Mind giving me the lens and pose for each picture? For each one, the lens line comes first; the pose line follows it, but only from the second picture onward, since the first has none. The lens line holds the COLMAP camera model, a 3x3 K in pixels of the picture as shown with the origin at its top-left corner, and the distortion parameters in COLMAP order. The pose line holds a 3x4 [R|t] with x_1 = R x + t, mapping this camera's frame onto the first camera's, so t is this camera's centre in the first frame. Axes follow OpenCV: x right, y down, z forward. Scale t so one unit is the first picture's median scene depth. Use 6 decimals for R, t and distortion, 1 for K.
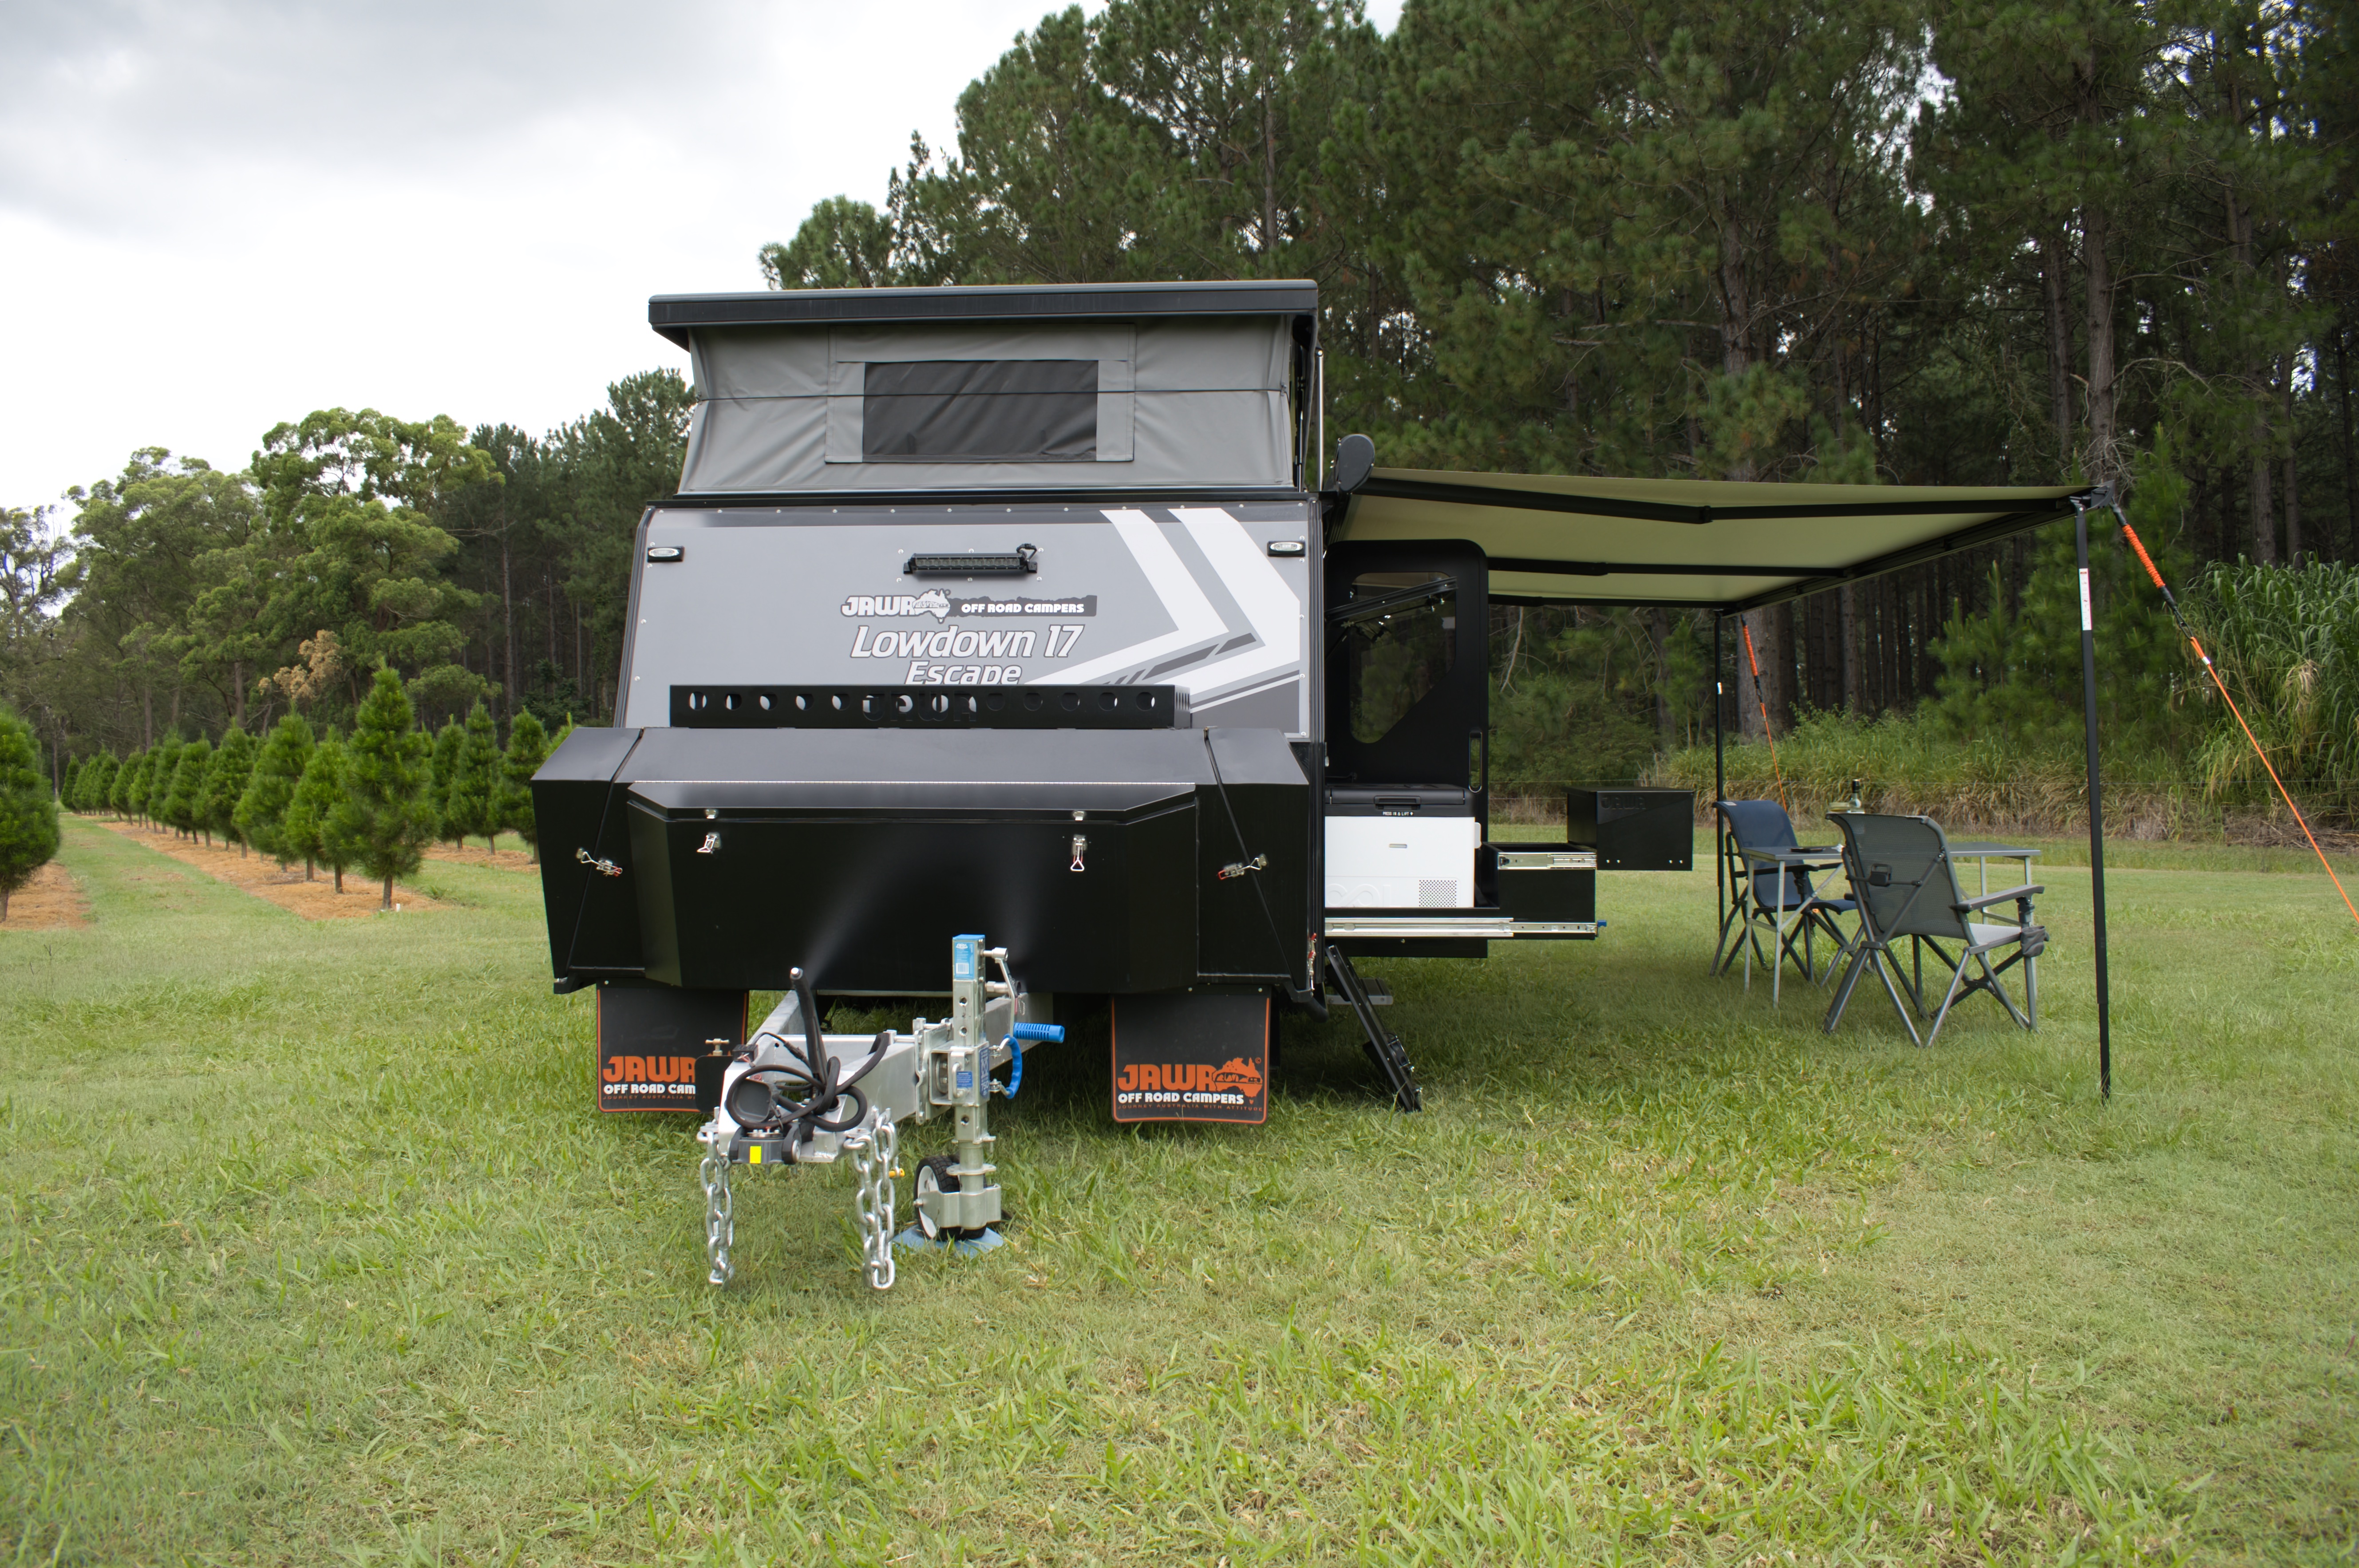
lens RADIAL K [[1850.9, 0, 1179.5], [0, 1850.9, 784.0], [0, 0, 1]] dist [-0.084159, -0.002398]
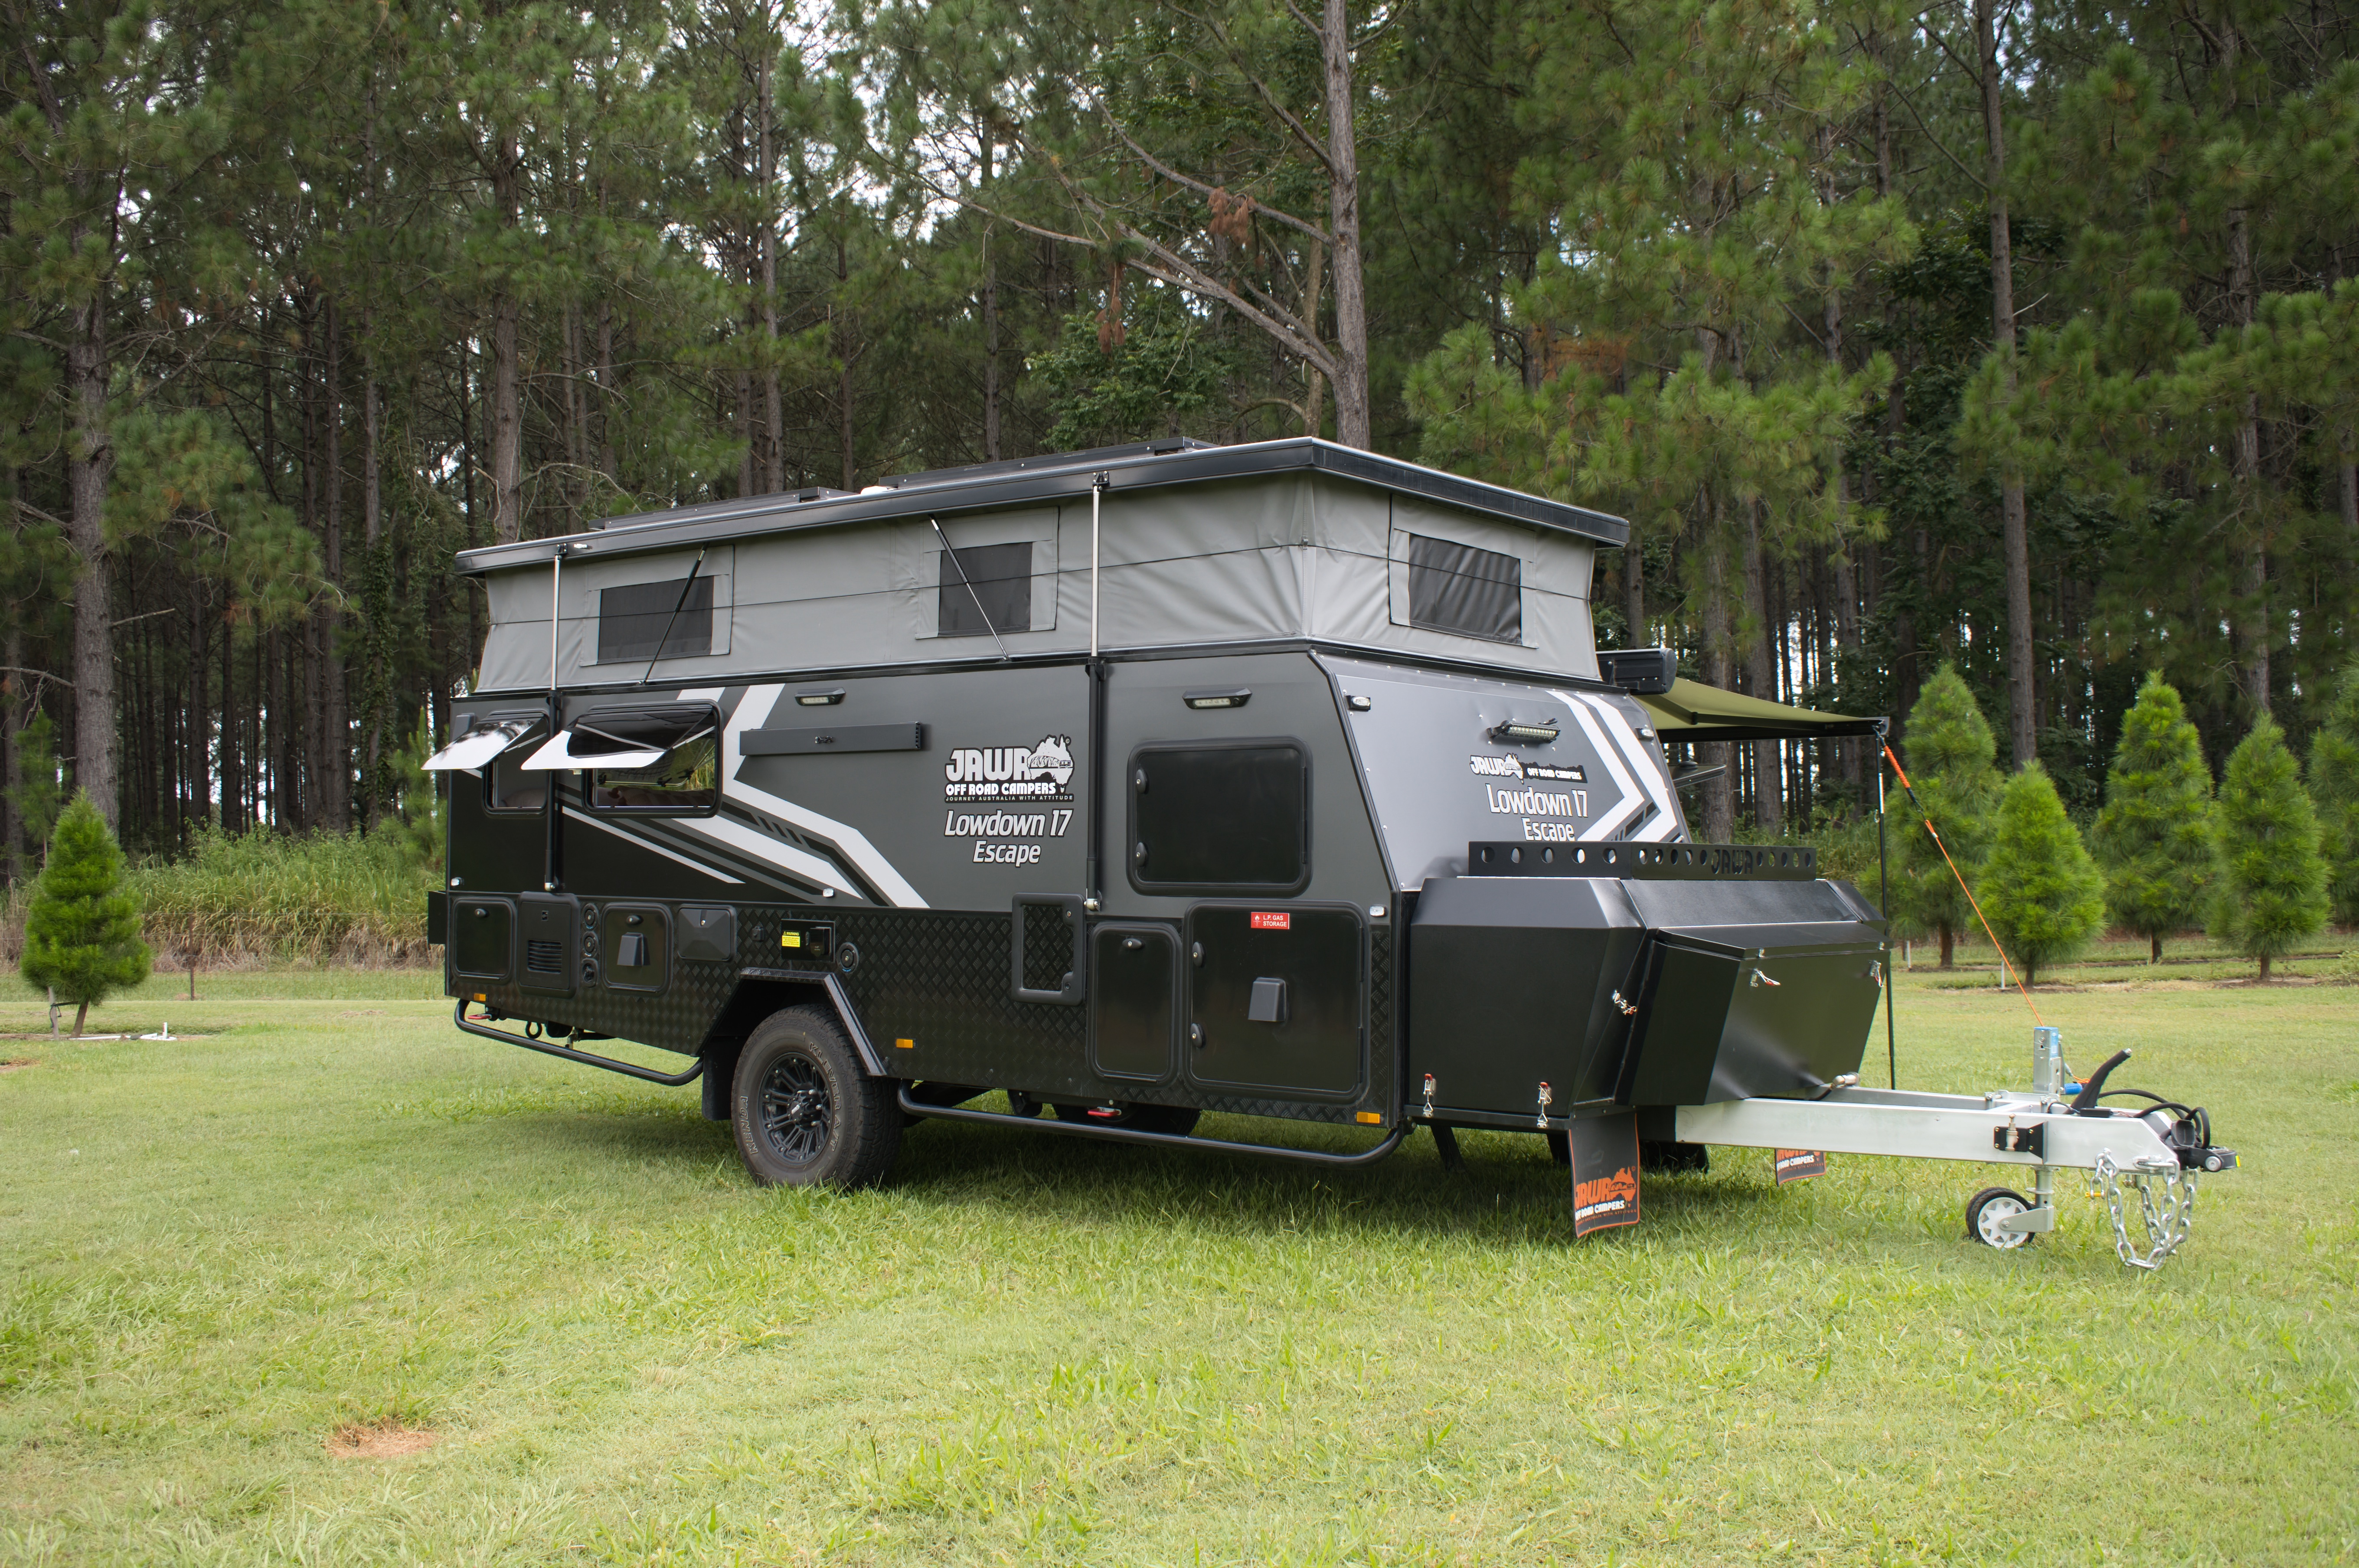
lens RADIAL K [[2261.4, 0, 1247.9], [0, 2261.4, 737.8], [0, 0, 1]] dist [-0.042854, 0.001109]
pose [[0.584860, 0.057350, 0.809104, -1.052239], [0.014296, 0.996614, -0.080975, -0.005055], [-0.811008, 0.058925, 0.582059, 0.263208]]
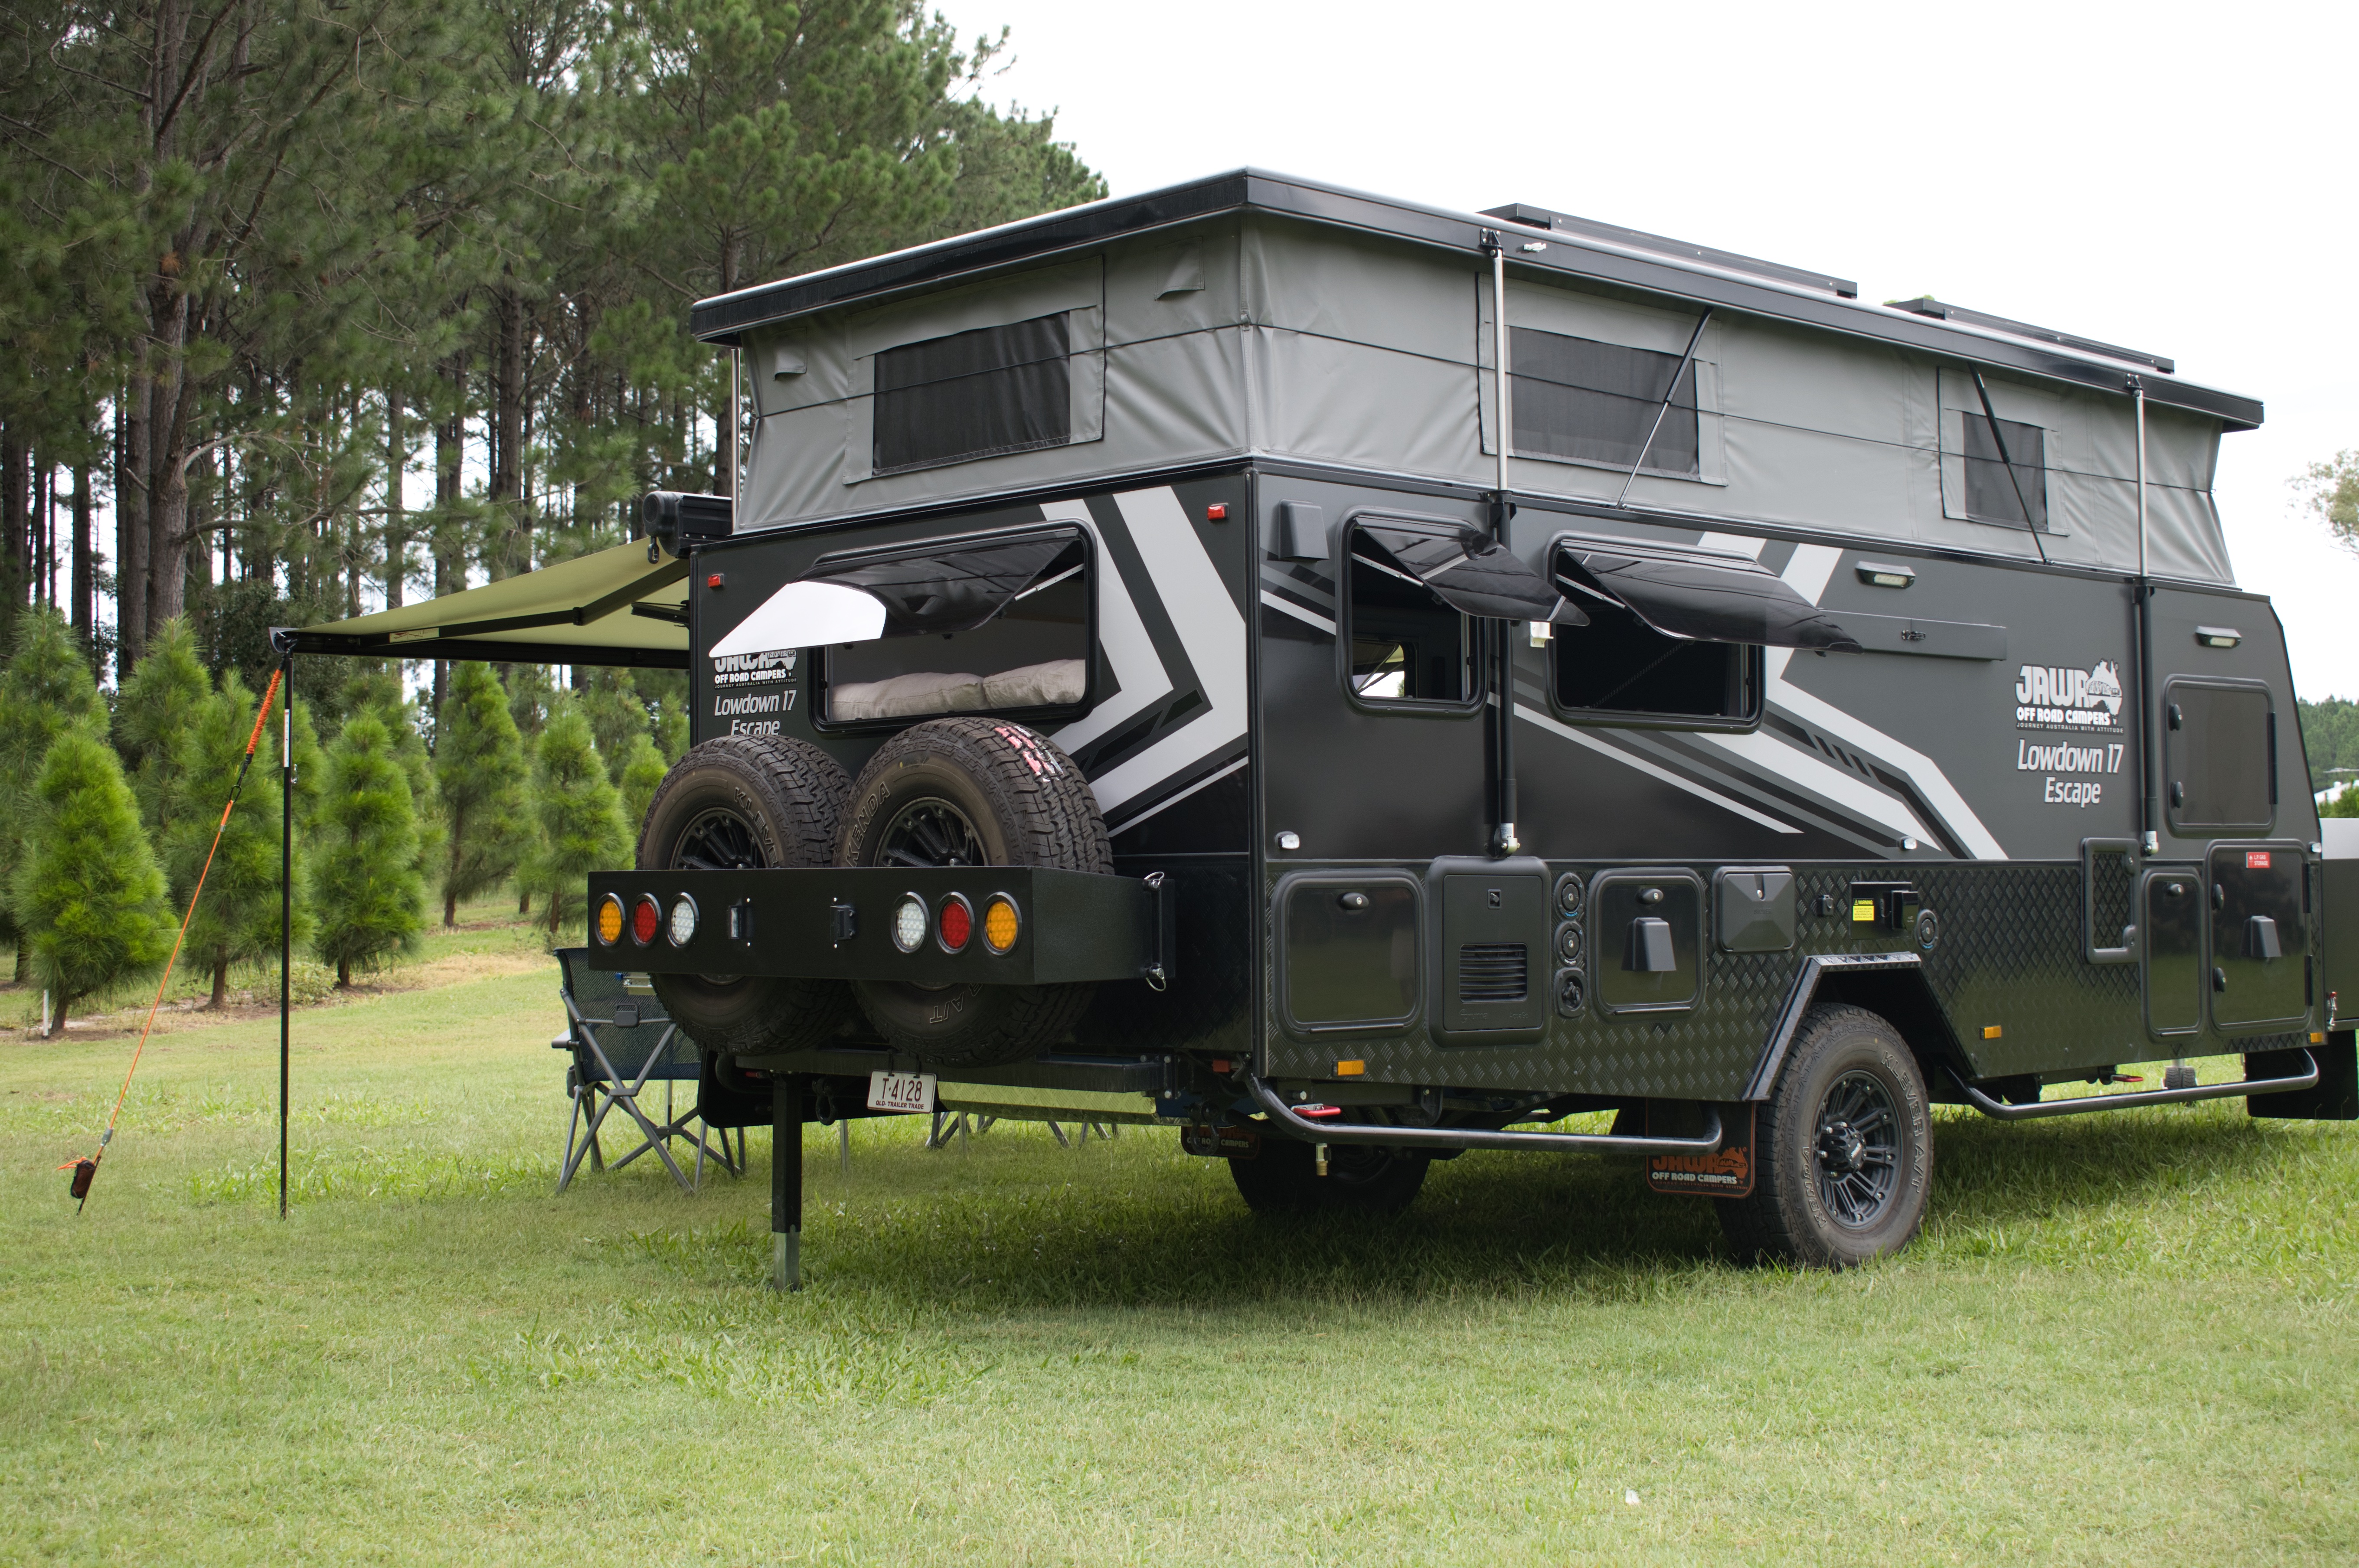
lens RADIAL K [[2993.9, 0, 1213.5], [0, 2993.9, 718.5], [0, 0, 1]] dist [-0.033280, -0.012370]
pose [[-0.727378, 0.055740, 0.683970, -0.817404], [0.042470, 0.998442, -0.036202, -0.040507], [-0.684922, 0.002715, -0.728612, 2.137014]]
